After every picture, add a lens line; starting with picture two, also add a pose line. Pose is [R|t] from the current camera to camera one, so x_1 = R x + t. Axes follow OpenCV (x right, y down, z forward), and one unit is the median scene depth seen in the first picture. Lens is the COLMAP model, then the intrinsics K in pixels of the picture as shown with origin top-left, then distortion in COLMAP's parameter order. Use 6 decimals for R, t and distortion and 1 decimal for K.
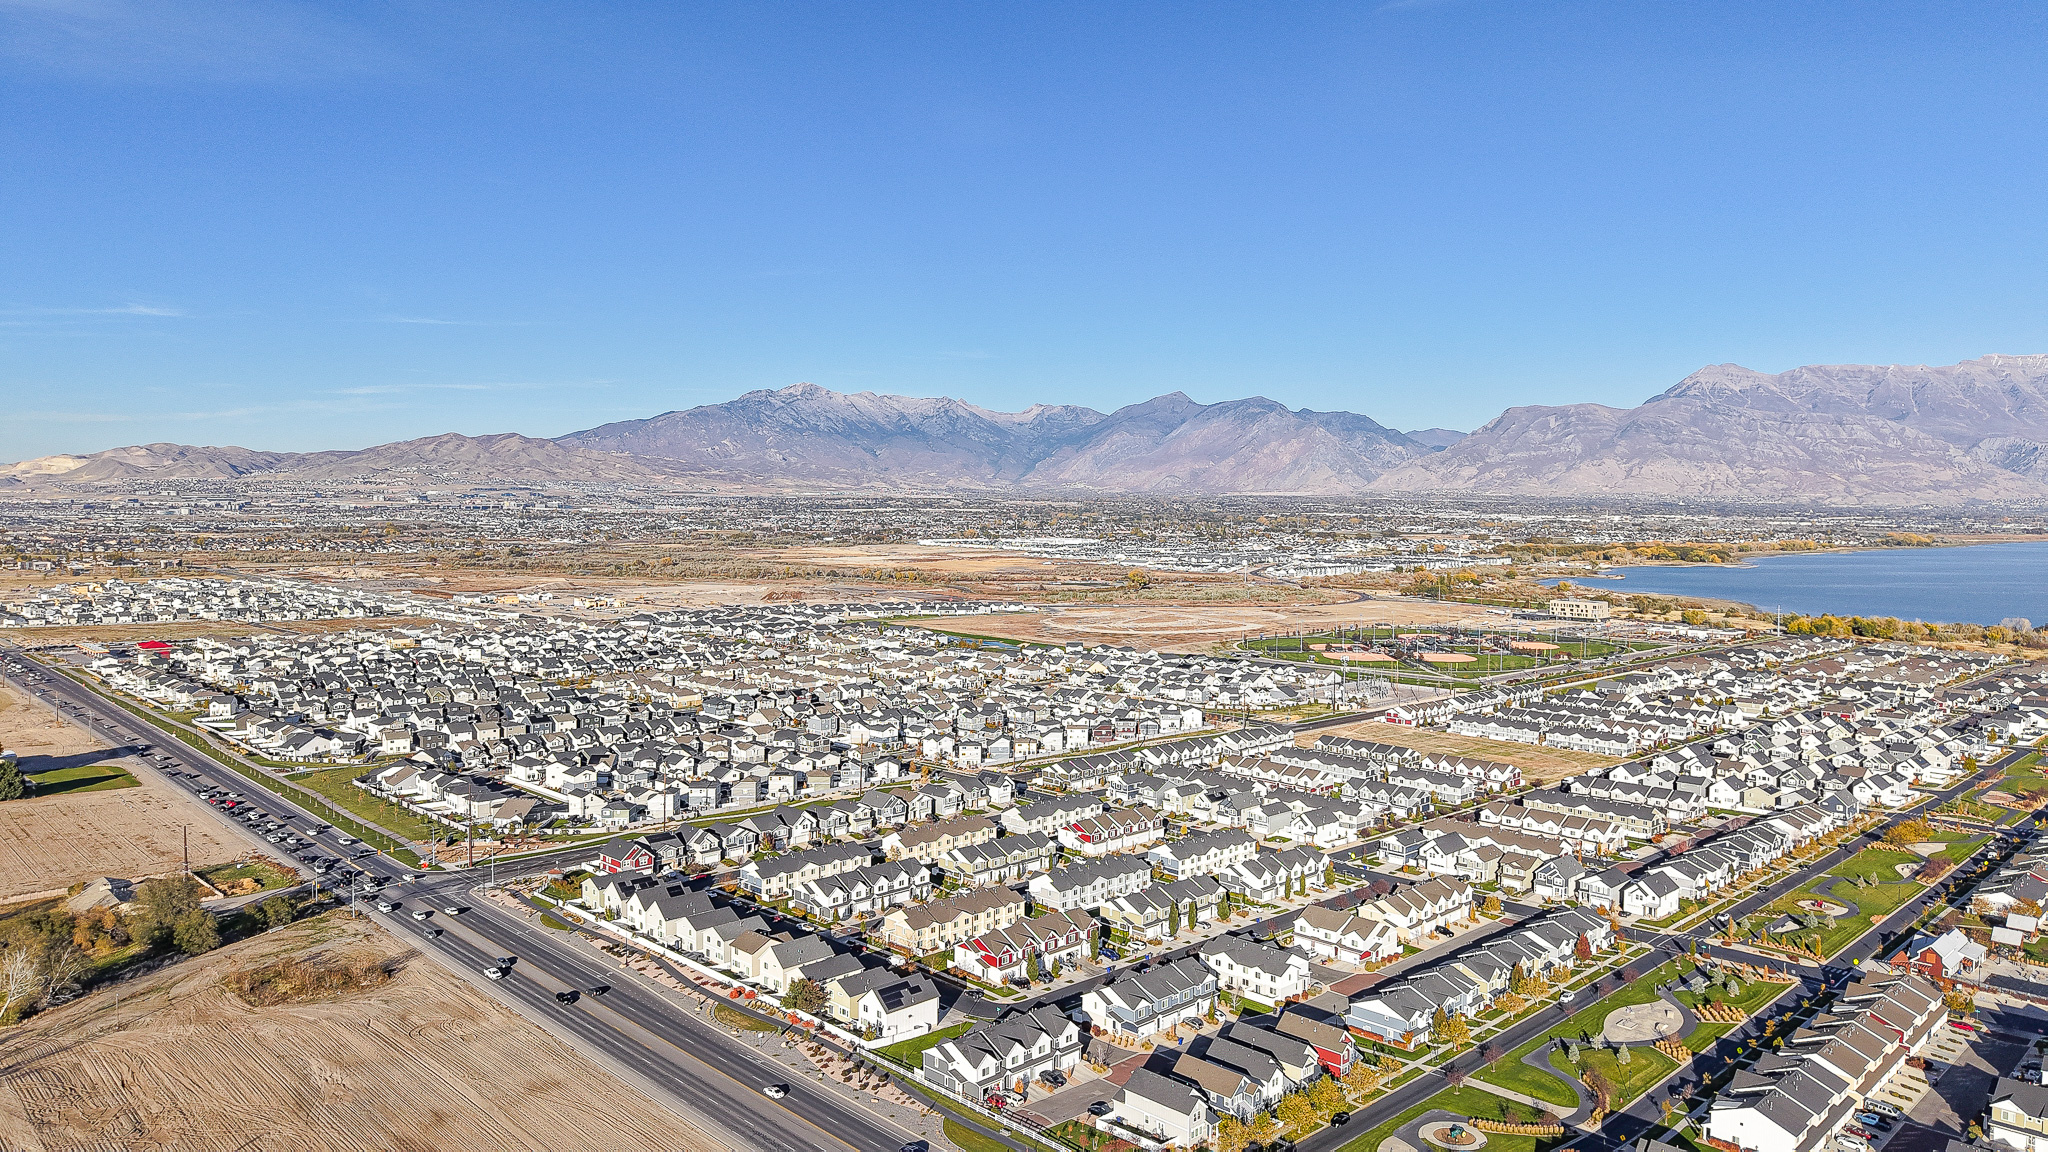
lens RADIAL K [[1367.1, 0, 1029.9], [0, 1367.1, 563.7], [0, 0, 1]] dist [0.029752, -0.030070]
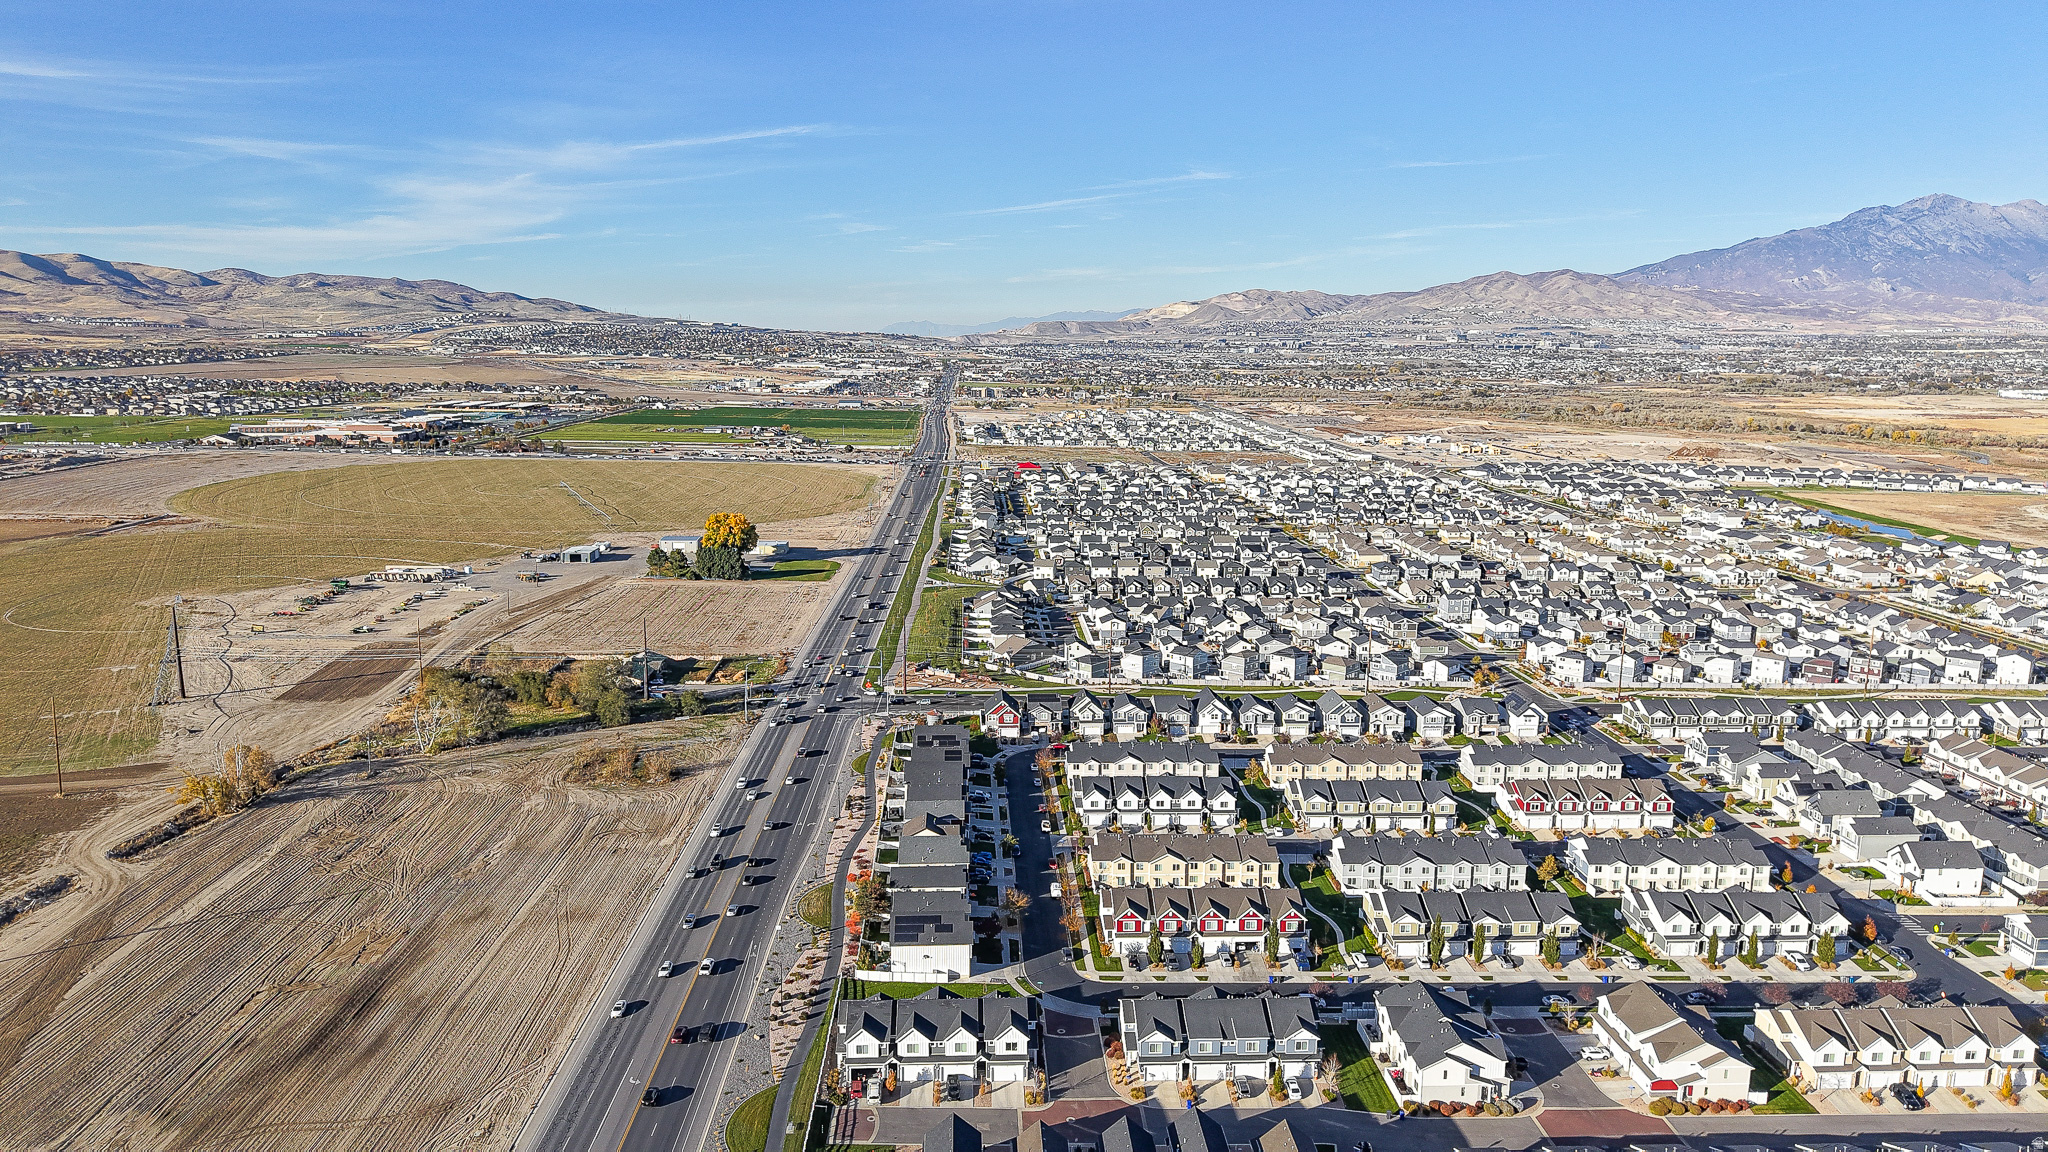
lens RADIAL K [[1367.1, 0, 1006.0], [0, 1367.1, 574.5], [0, 0, 1]] dist [0.029752, -0.030070]
pose [[0.739781, 0.115153, -0.662921, 0.282250], [-0.032781, 0.990245, 0.135430, -0.011962], [0.672049, -0.078457, 0.736339, 0.248865]]
